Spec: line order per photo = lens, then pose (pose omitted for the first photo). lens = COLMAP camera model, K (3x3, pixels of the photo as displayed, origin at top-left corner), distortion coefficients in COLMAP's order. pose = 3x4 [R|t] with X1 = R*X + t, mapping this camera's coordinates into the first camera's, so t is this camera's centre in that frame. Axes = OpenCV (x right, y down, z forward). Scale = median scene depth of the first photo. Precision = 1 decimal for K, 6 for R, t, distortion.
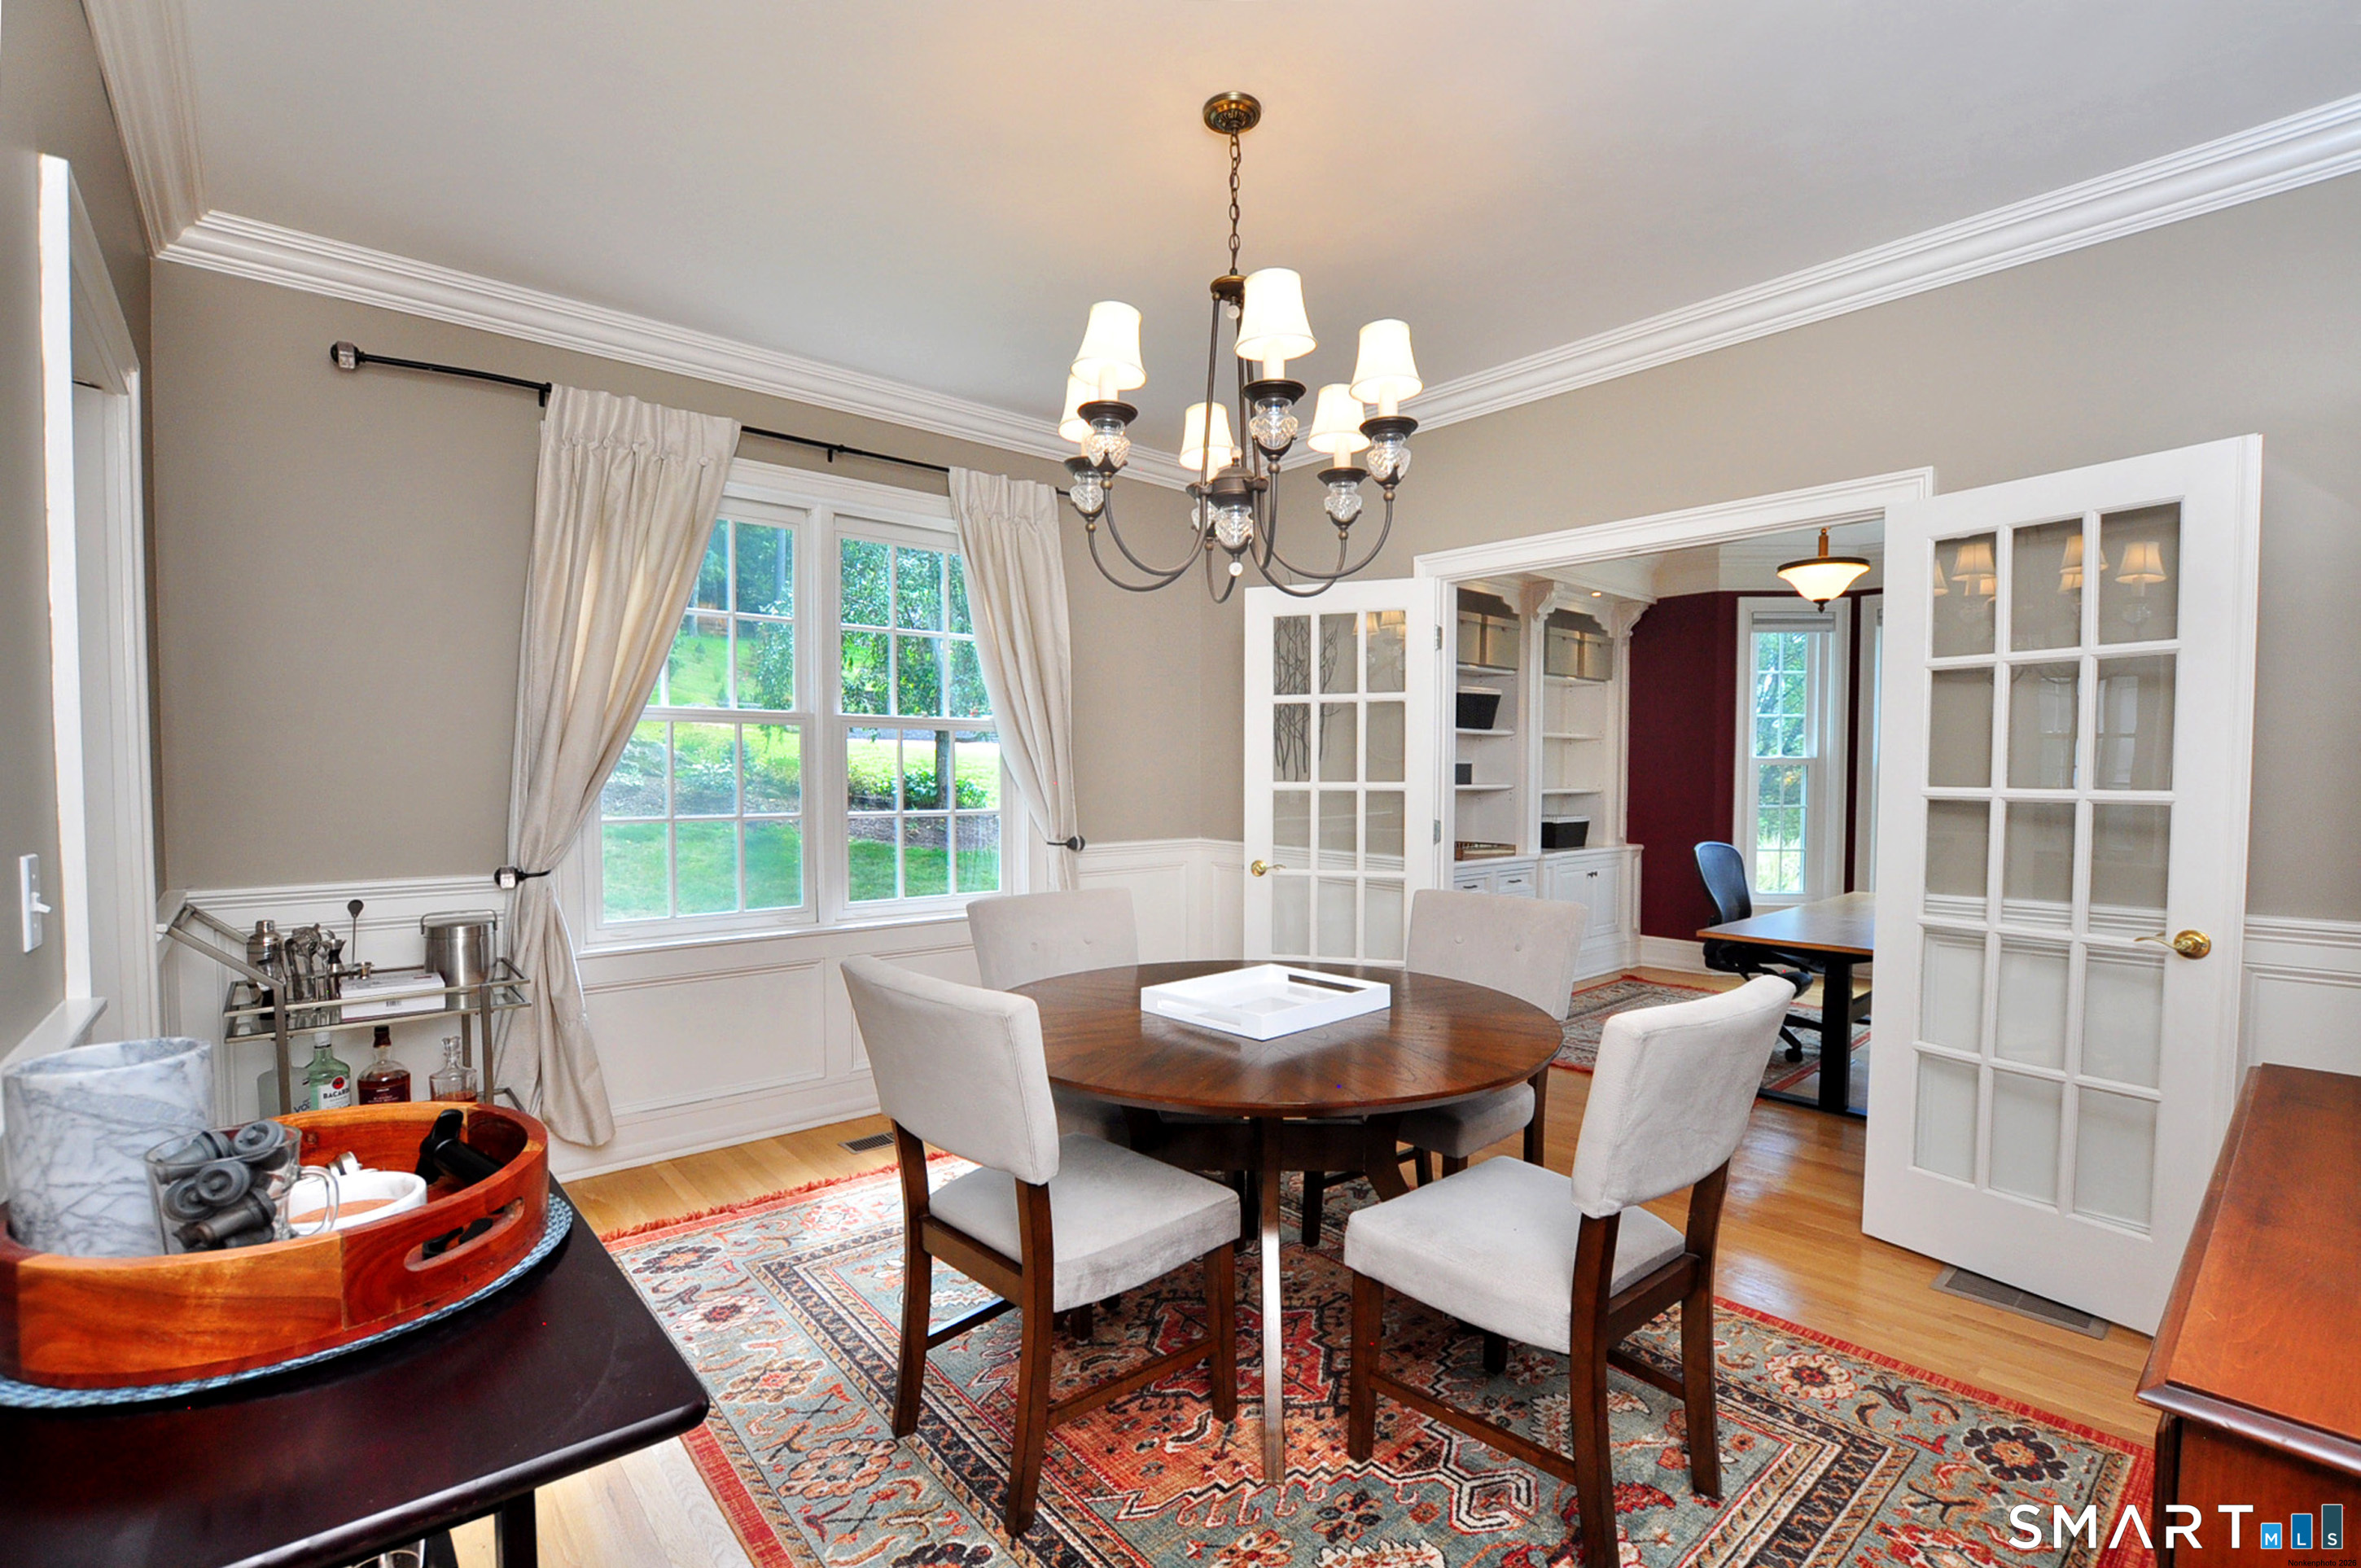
lens RADIAL K [[1034.0, 0, 1180.5], [0, 1034.0, 784.0], [0, 0, 1]] dist [-0.000997, -0.000092]
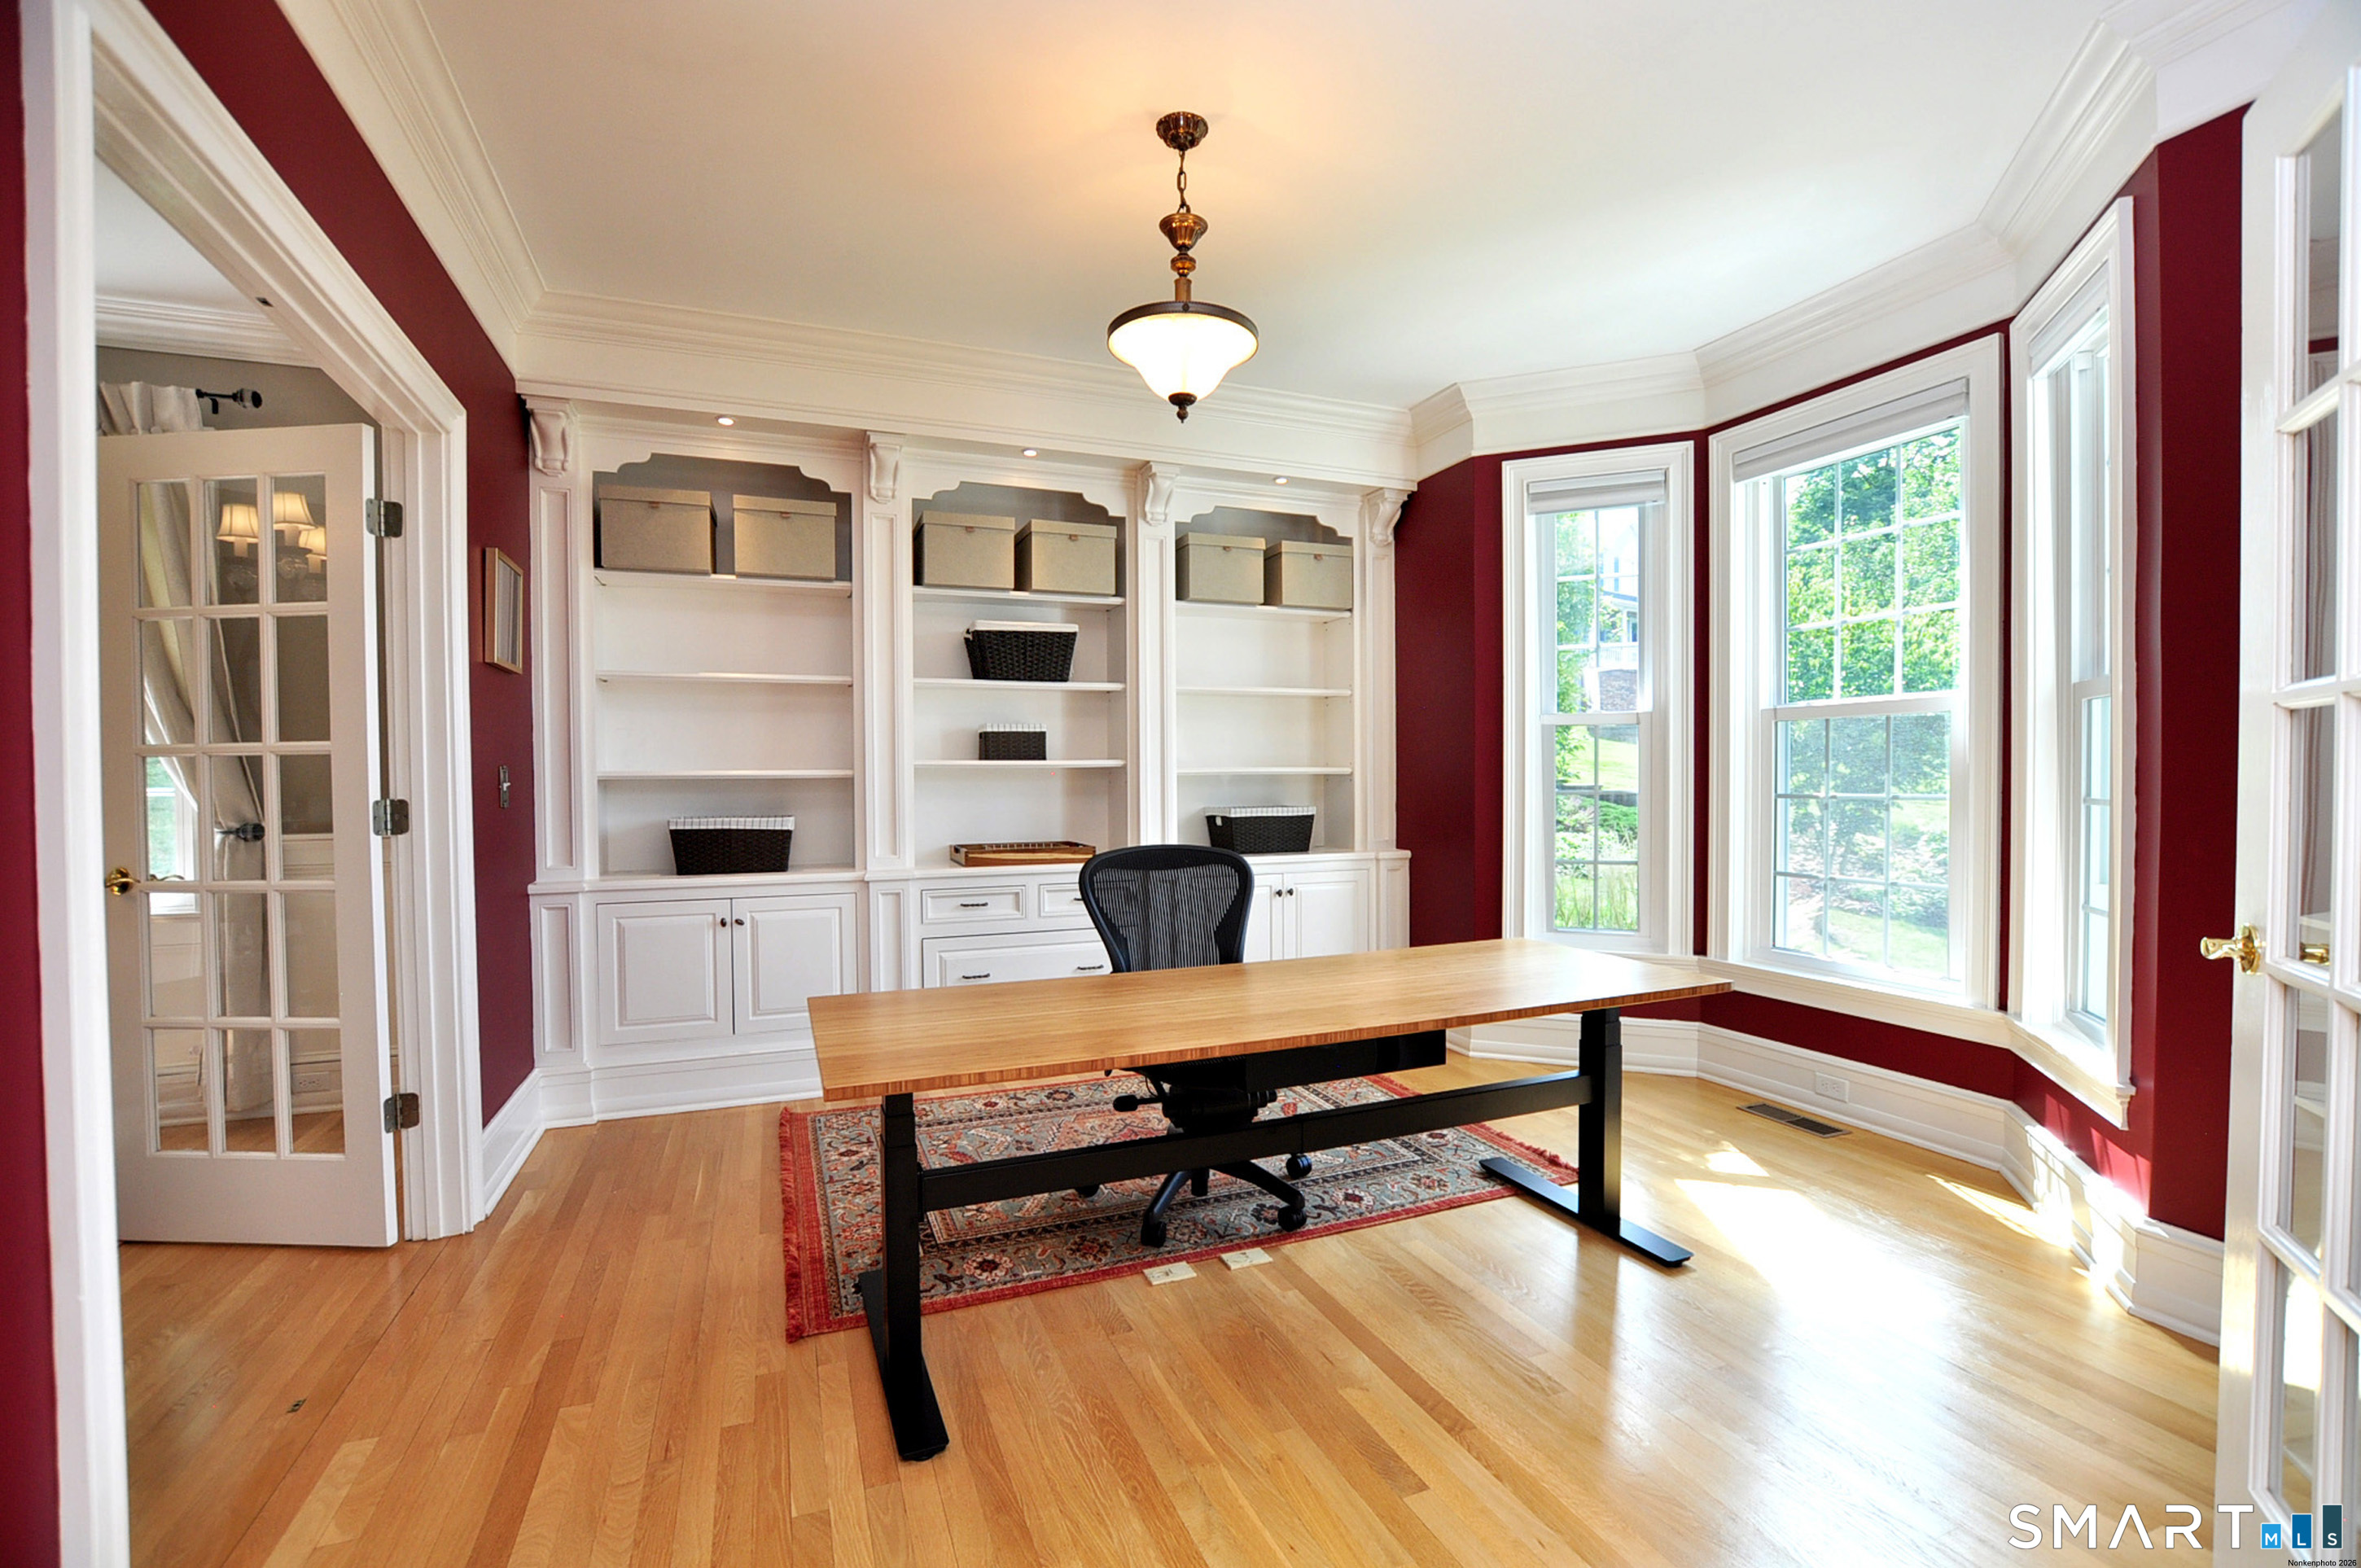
lens RADIAL K [[1034.0, 0, 1180.5], [0, 1034.0, 784.0], [0, 0, 1]] dist [-0.000997, -0.000092]
pose [[0.951230, -0.017056, -0.308012, 0.831402], [0.013420, 0.999813, -0.013921, 0.037380], [0.308192, 0.009108, 0.951281, 0.509379]]
